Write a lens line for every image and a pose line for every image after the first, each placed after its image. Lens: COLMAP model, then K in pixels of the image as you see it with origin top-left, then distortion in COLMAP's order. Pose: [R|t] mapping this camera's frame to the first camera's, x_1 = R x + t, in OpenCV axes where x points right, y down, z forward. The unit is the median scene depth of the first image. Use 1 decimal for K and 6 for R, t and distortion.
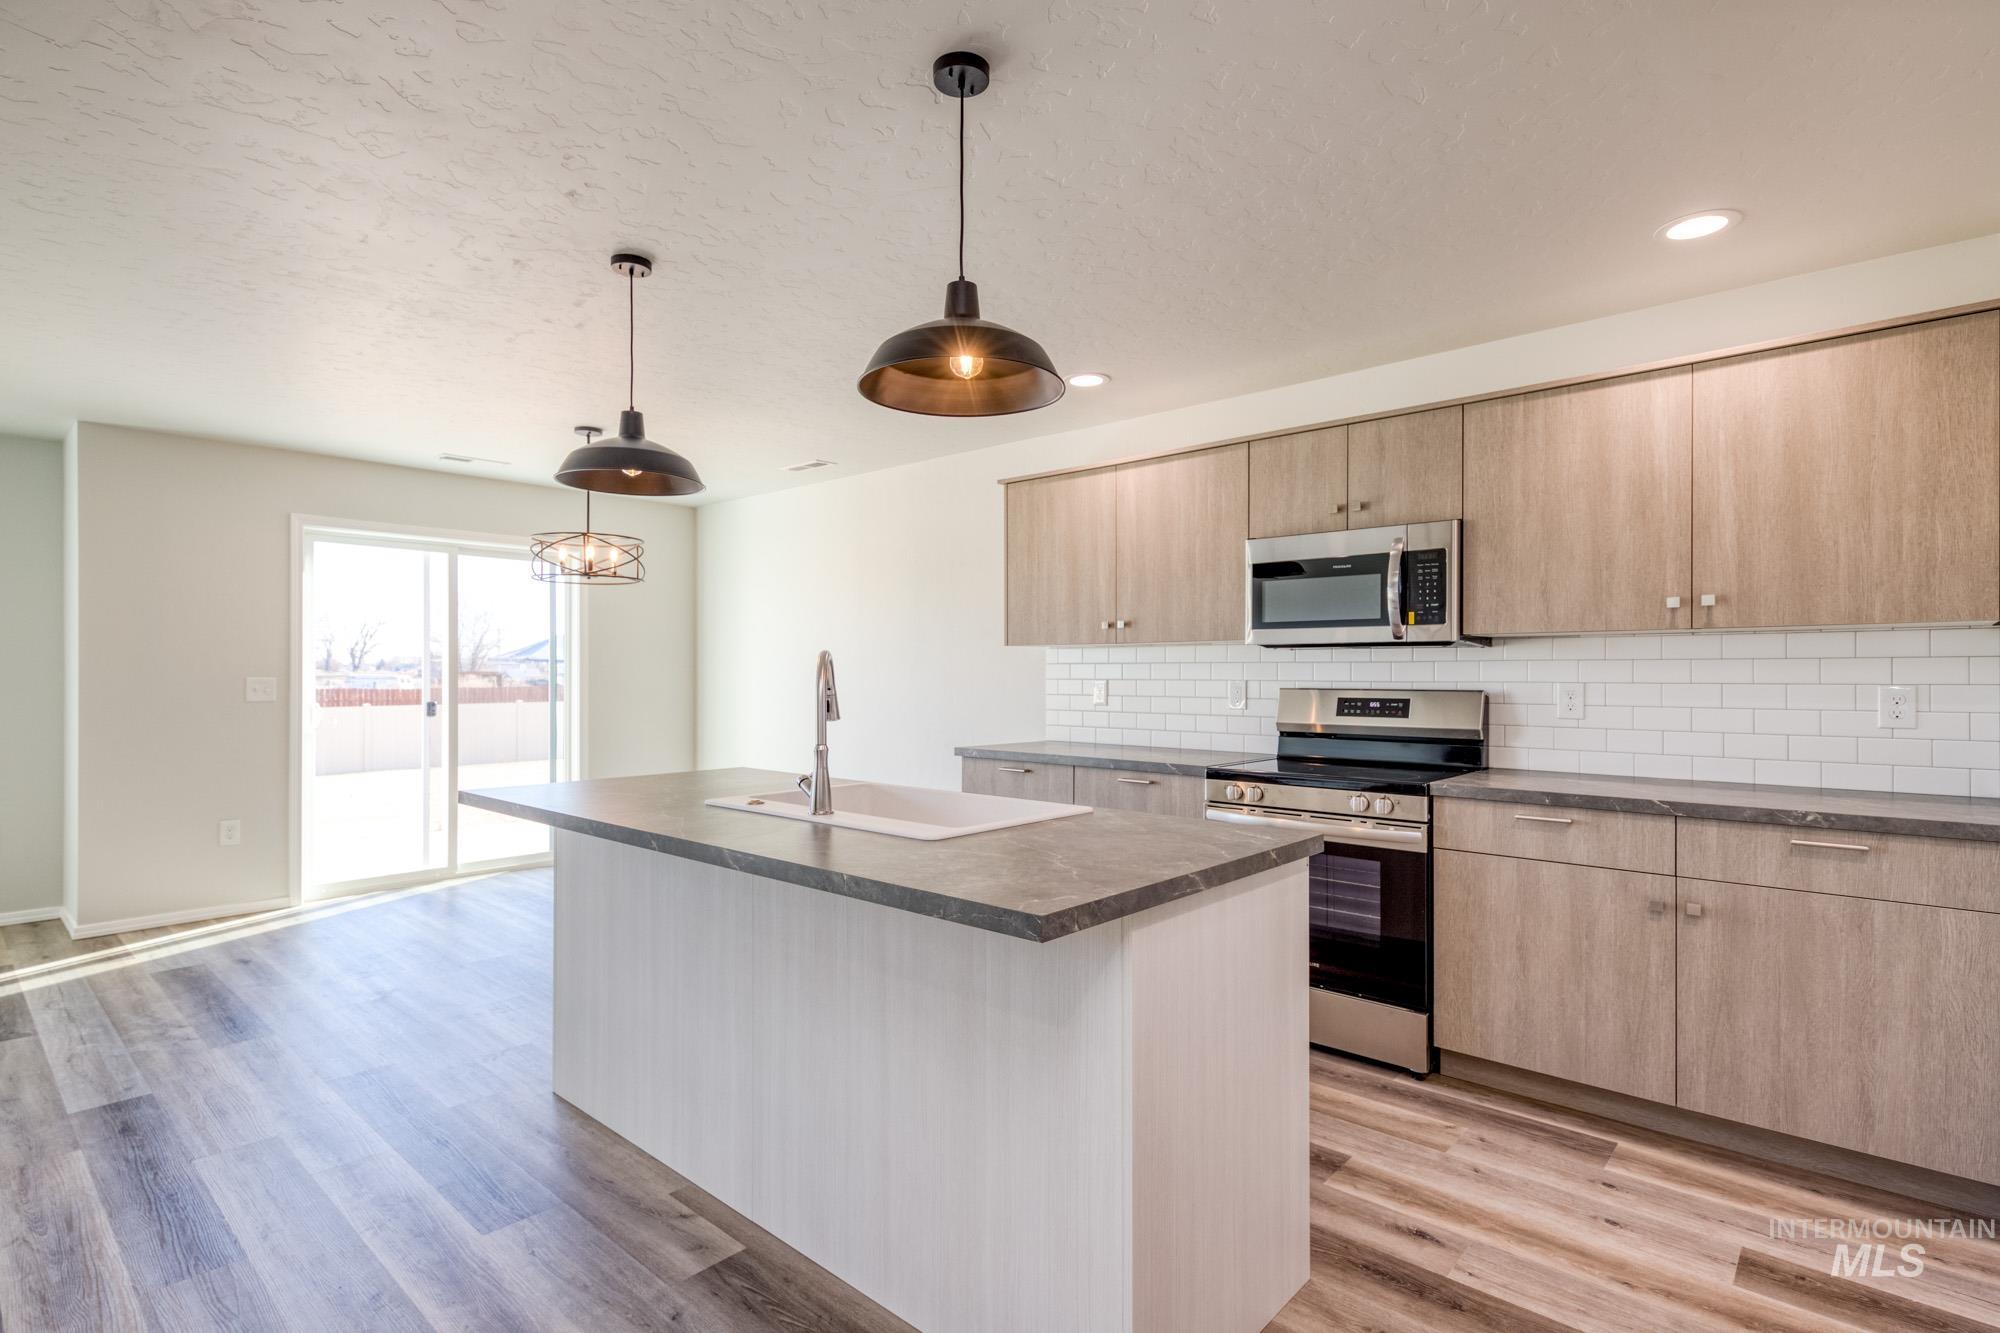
lens RADIAL K [[990.3, 0, 962.2], [0, 990.3, 675.9], [0, 0, 1]] dist [0.015456, -0.000536]
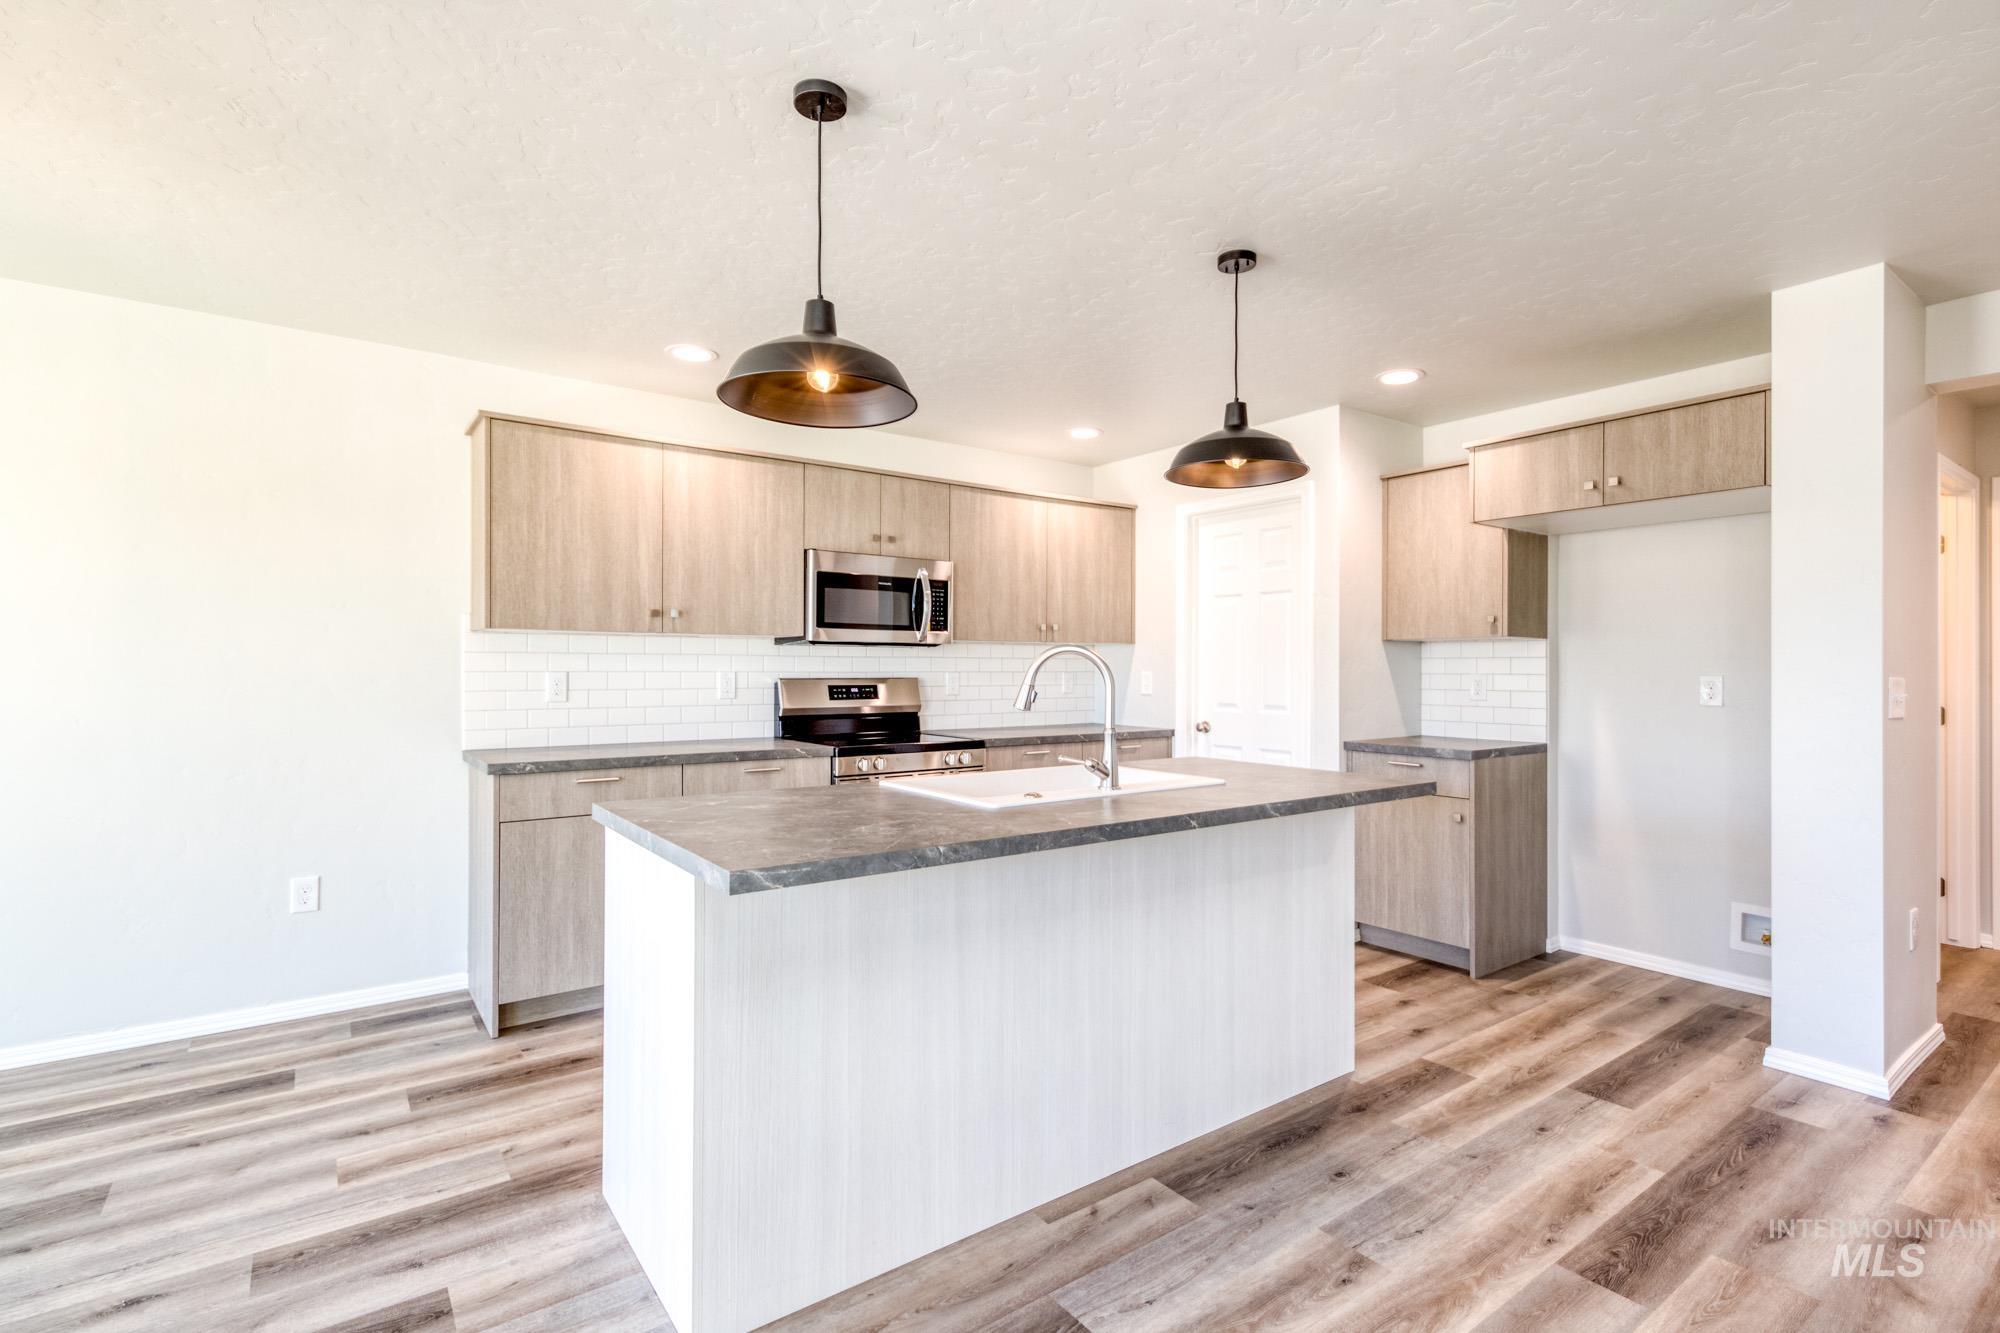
lens RADIAL K [[970.0, 0, 1026.4], [0, 970.0, 667.0], [0, 0, 1]] dist [0.015033, -0.006021]
pose [[0.156343, 0.000959, 0.987702, -0.877900], [-0.000074, 1.000000, -0.000959, 0.000331], [-0.987703, 0.000077, 0.156343, 0.643430]]
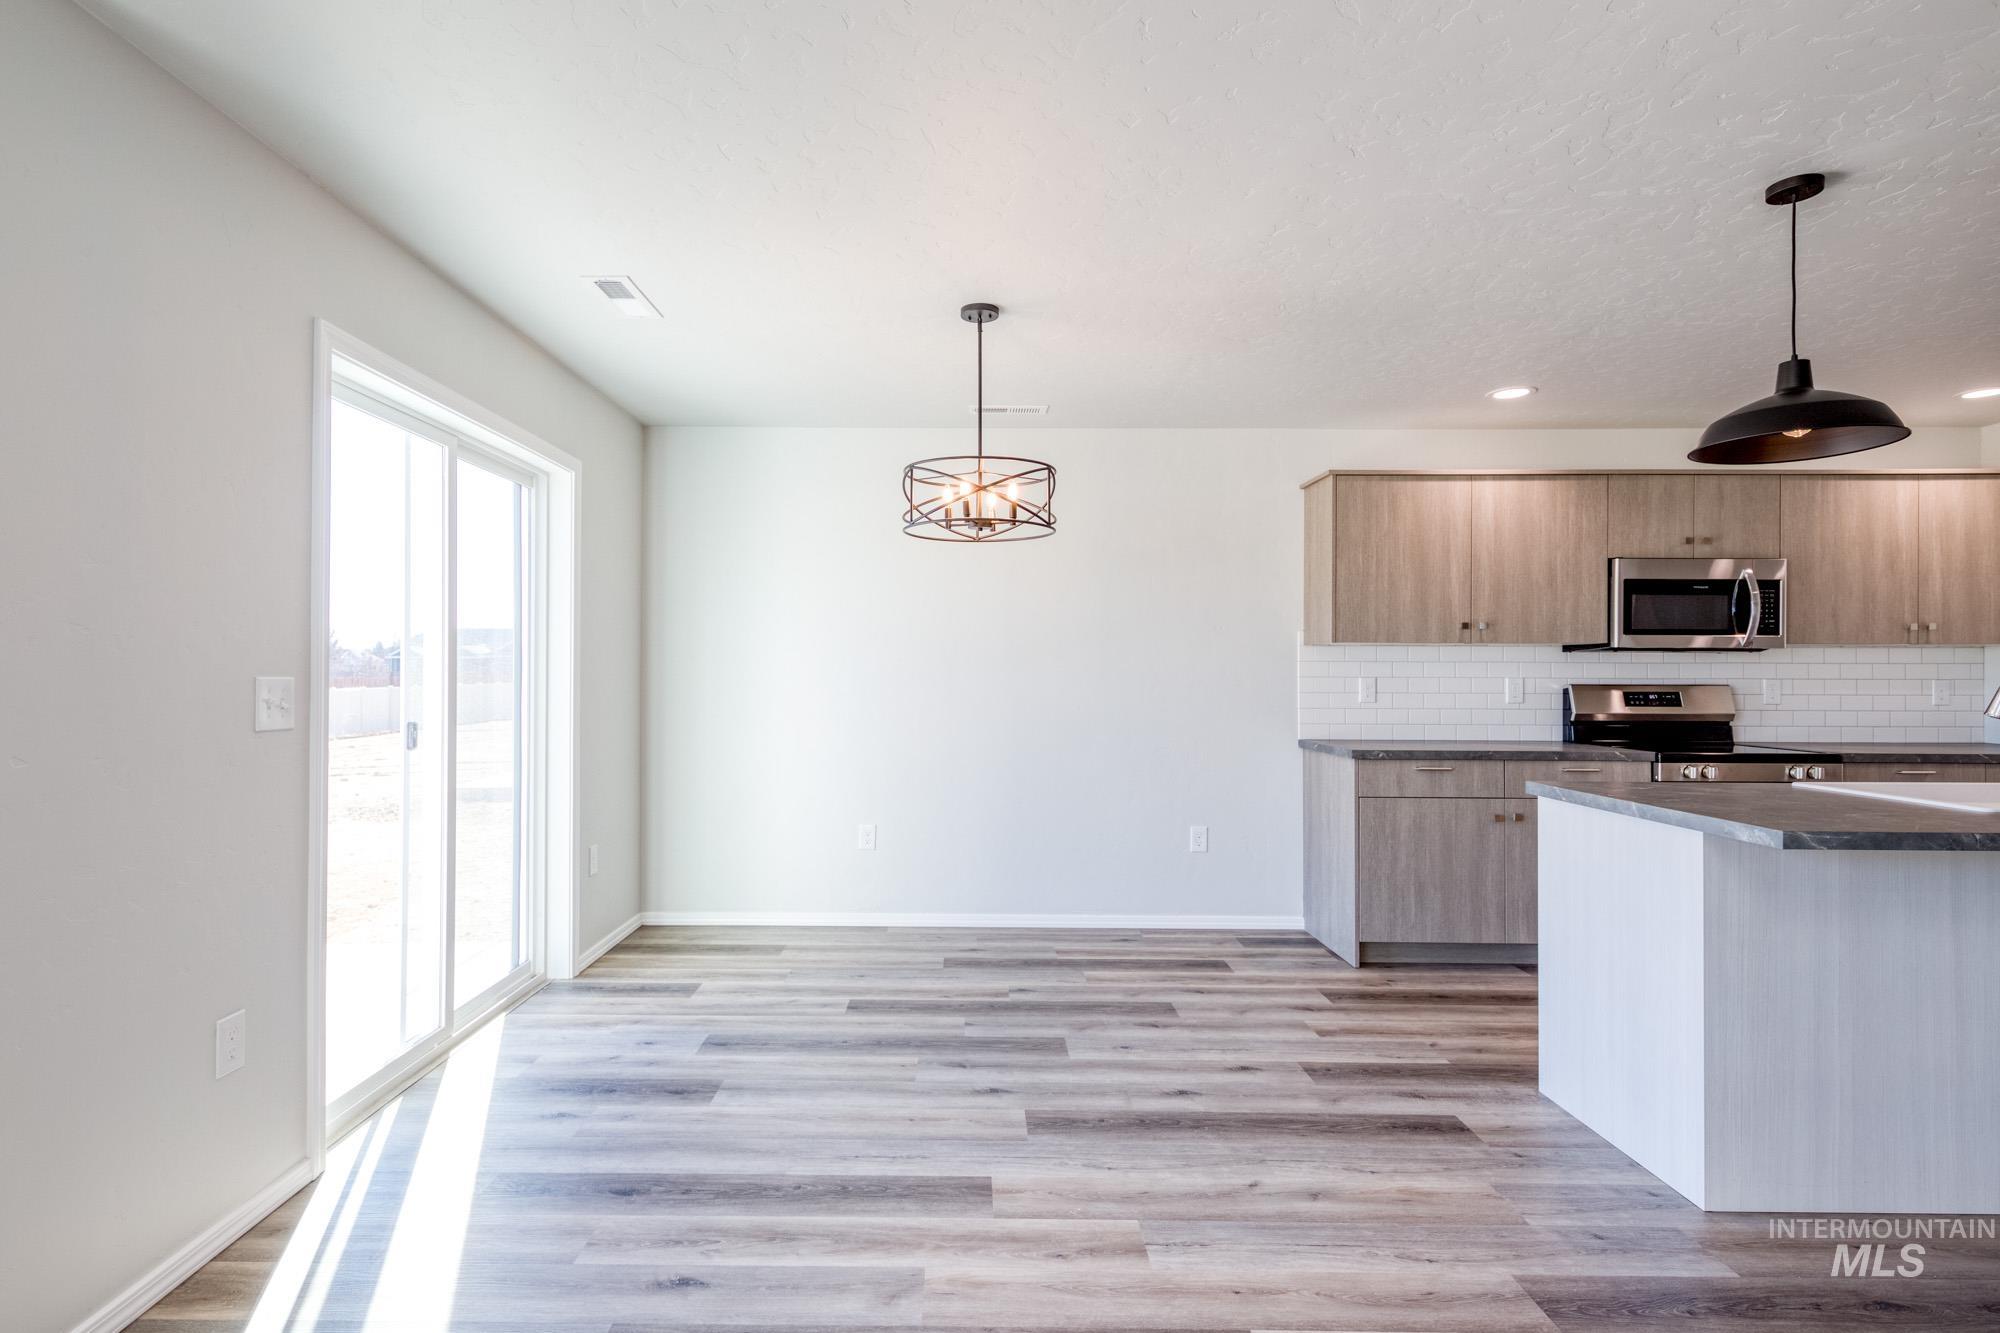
lens RADIAL K [[1012.6, 0, 918.4], [0, 1012.6, 667.4], [0, 0, 1]] dist [0.024691, -0.010727]
pose [[0.731376, 0.004460, 0.681960, -1.277760], [-0.000694, 0.999983, -0.005795, -0.000322], [-0.681974, 0.003765, 0.731366, 0.757226]]
